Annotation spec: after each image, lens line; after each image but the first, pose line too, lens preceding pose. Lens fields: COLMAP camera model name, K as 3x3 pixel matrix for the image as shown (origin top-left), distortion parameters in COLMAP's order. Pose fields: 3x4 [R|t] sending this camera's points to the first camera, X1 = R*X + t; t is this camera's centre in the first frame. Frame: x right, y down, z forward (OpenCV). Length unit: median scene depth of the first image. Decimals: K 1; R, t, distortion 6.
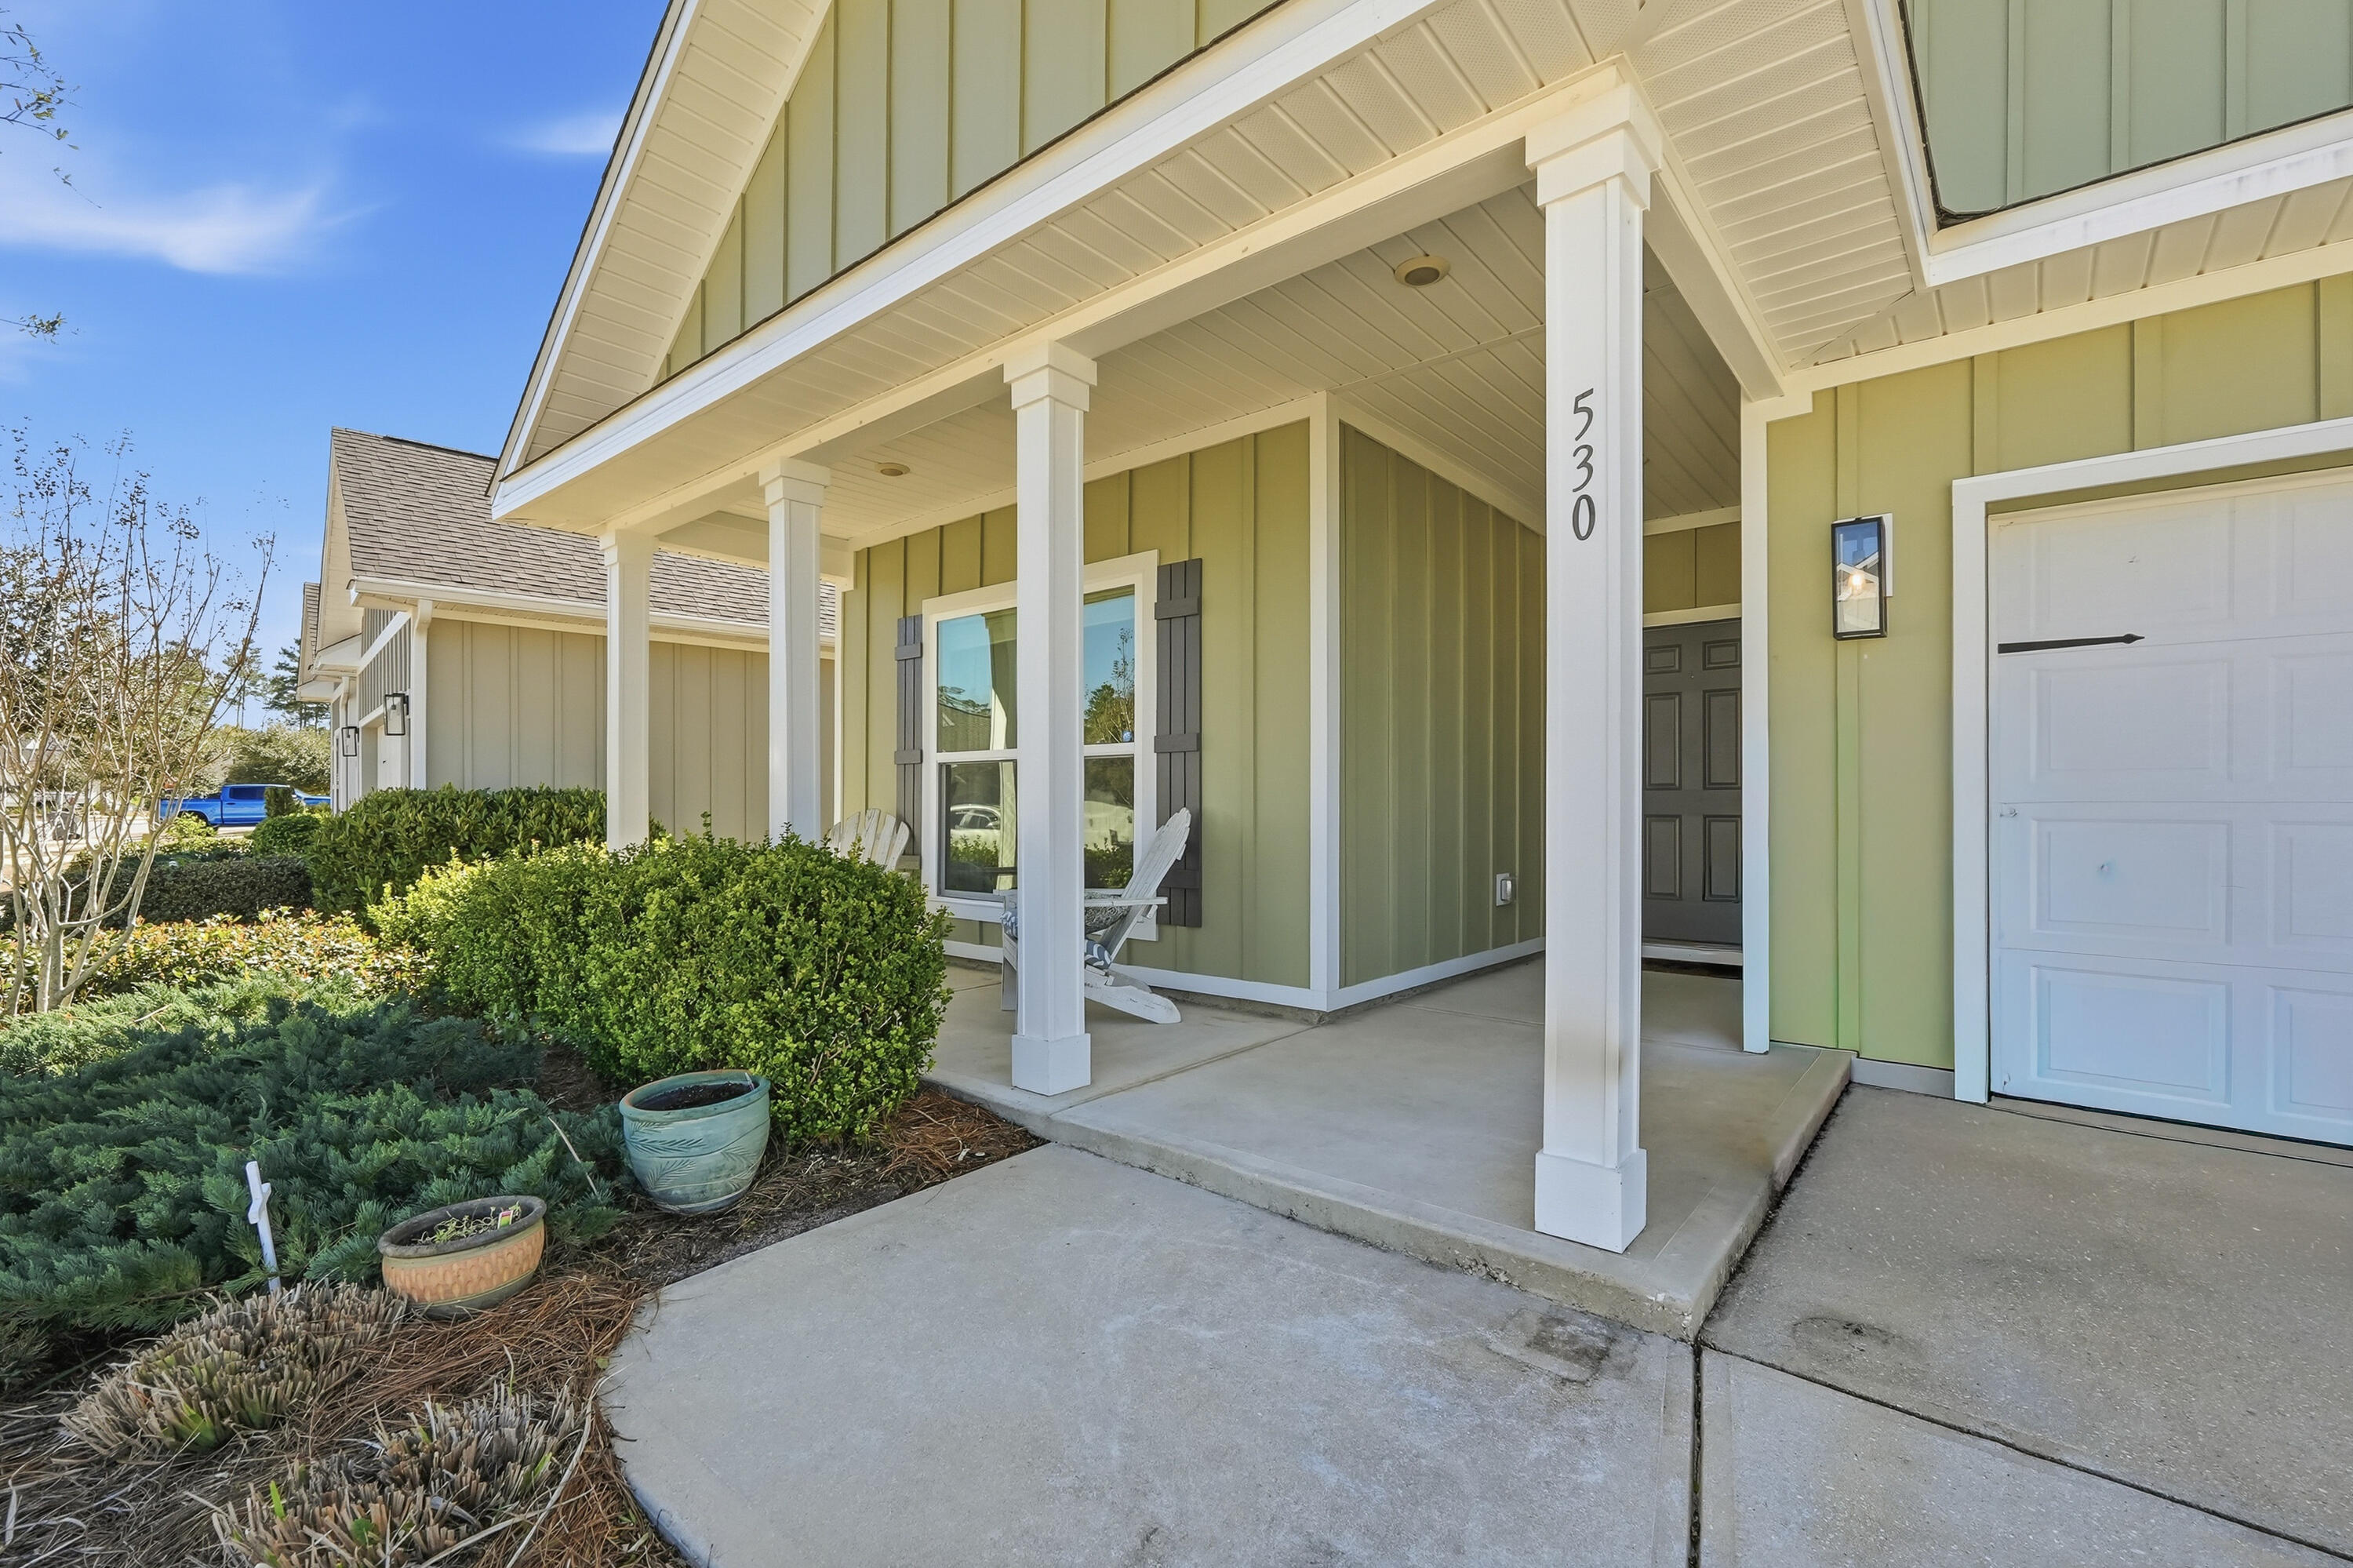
lens RADIAL K [[1012.9, 0, 1163.1], [0, 1012.9, 799.0], [0, 0, 1]] dist [0.001541, -0.001089]
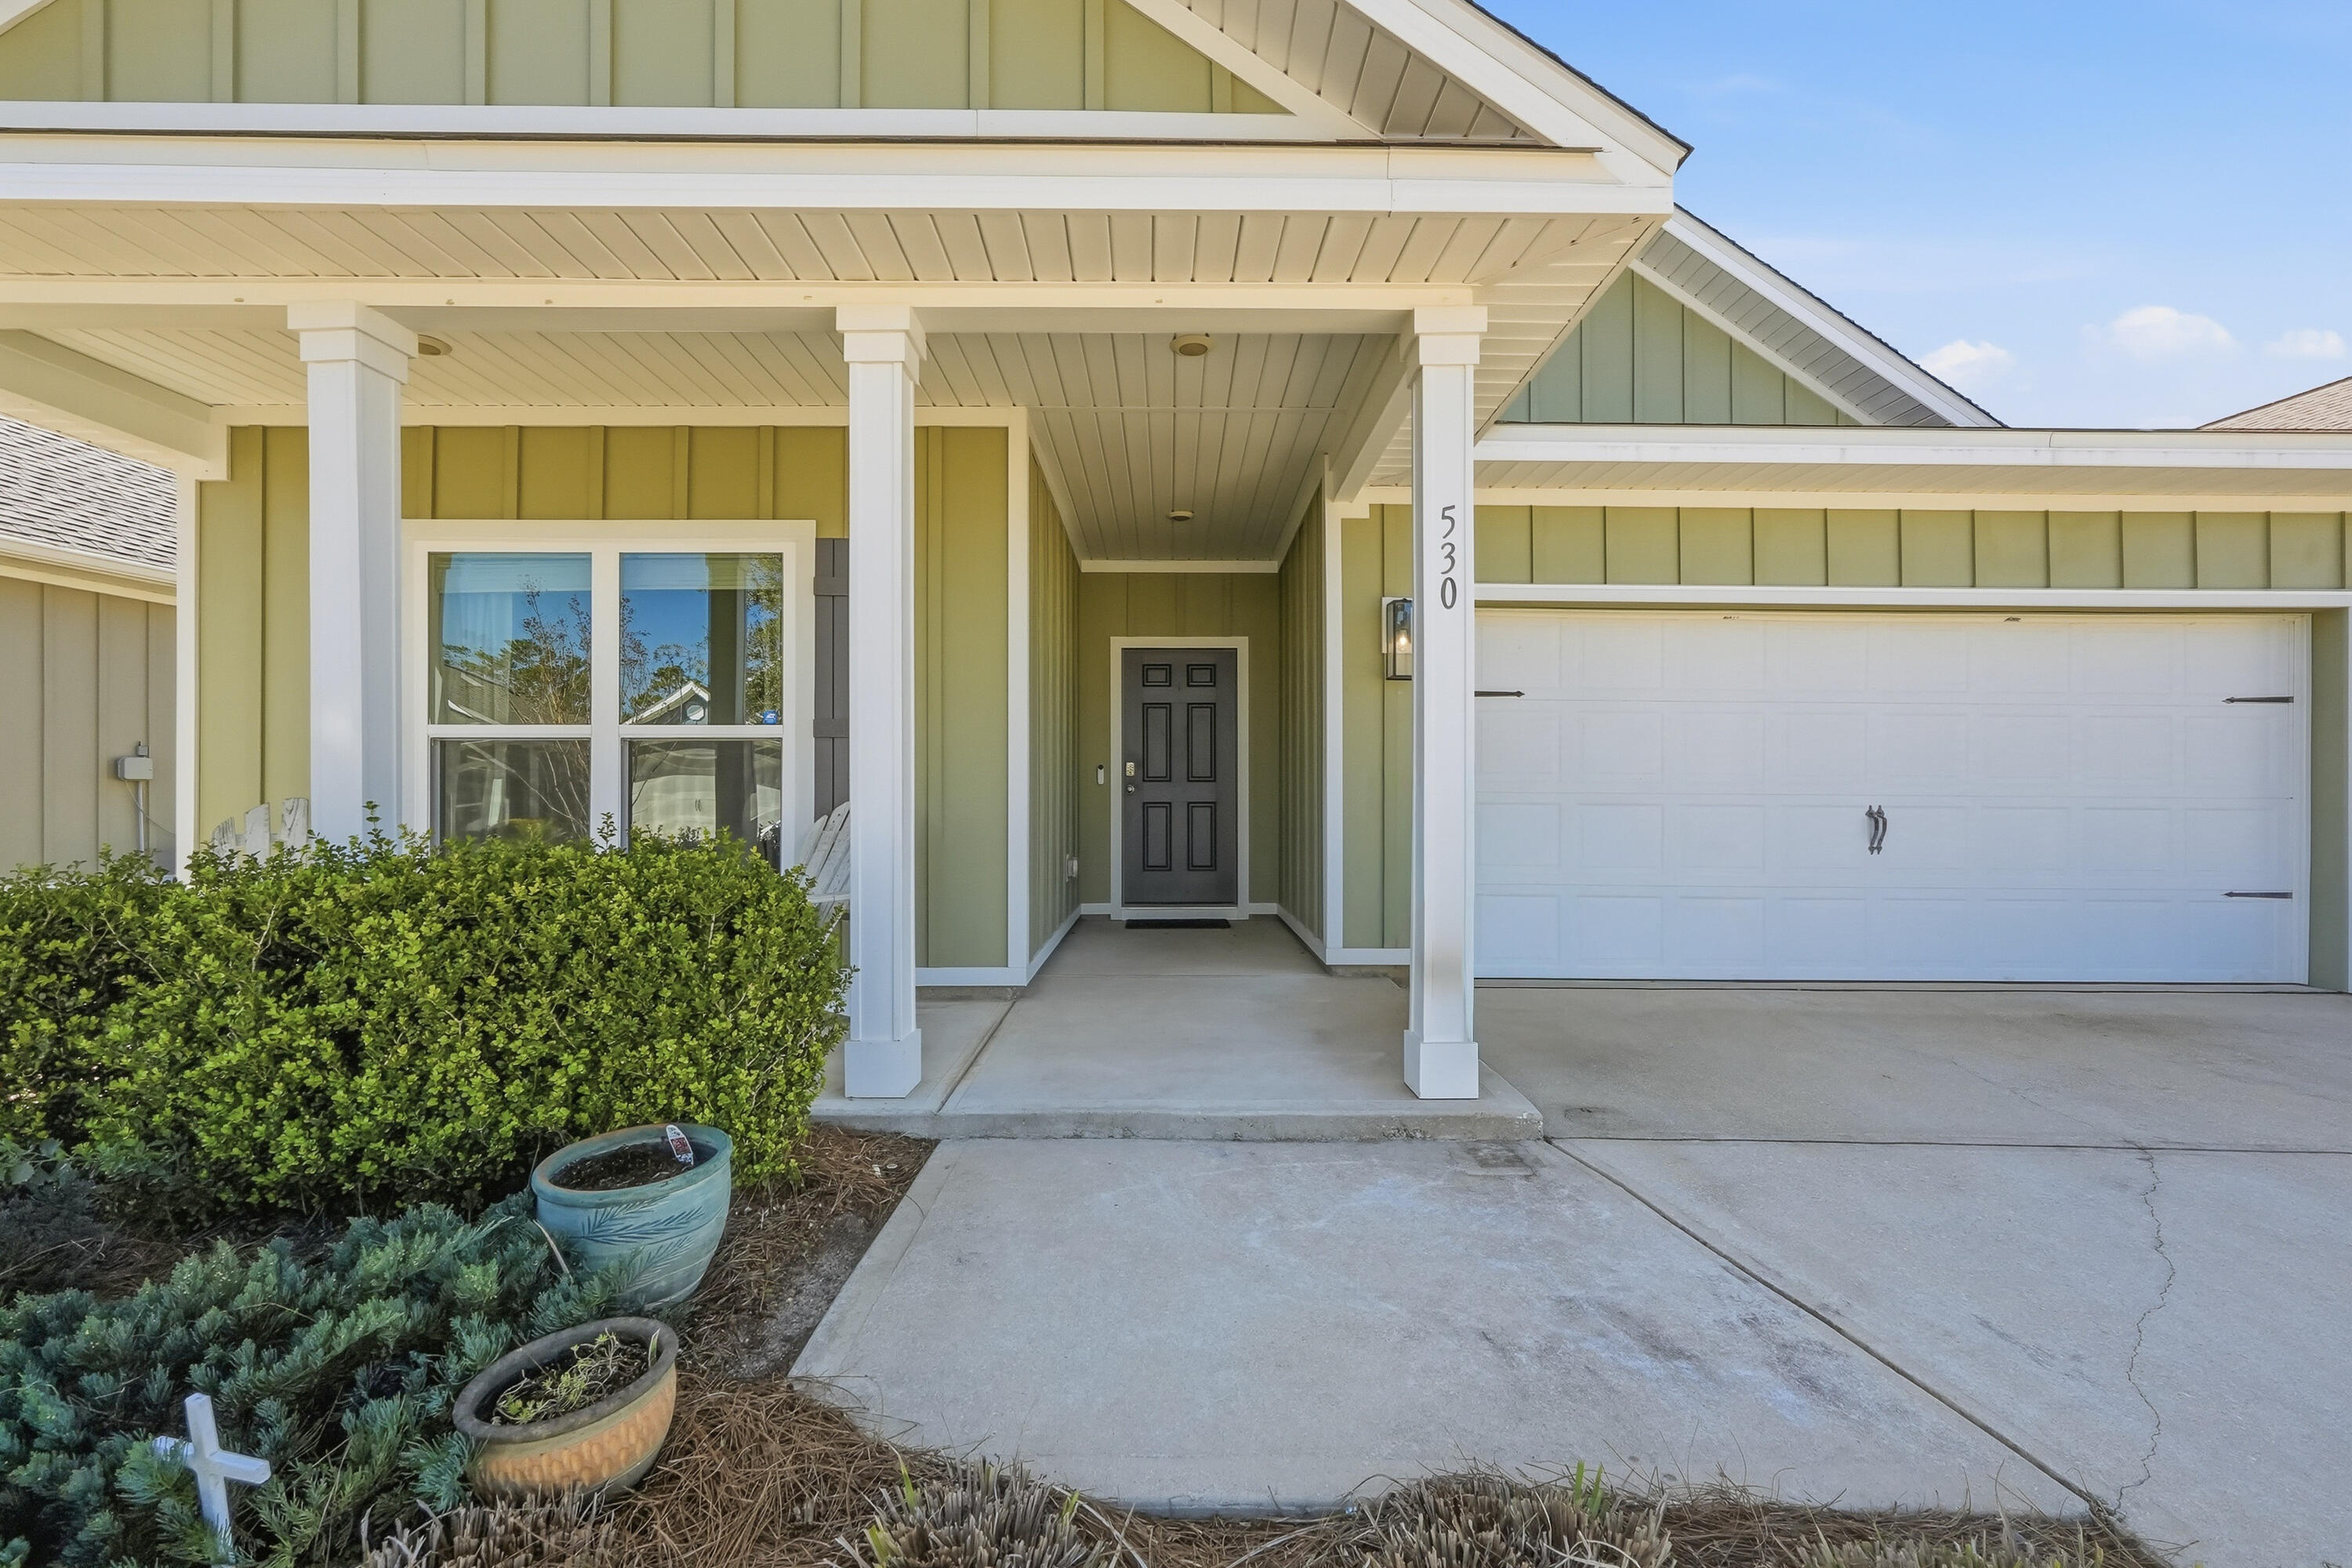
lens RADIAL K [[1012.4, 0, 1163.7], [0, 1012.4, 788.2], [0, 0, 1]] dist [0.001541, -0.001089]
pose [[0.756116, 0.005693, 0.654413, -0.701738], [-0.005820, 0.999981, -0.001975, 0.002960], [-0.654412, -0.002315, 0.756135, 0.153263]]
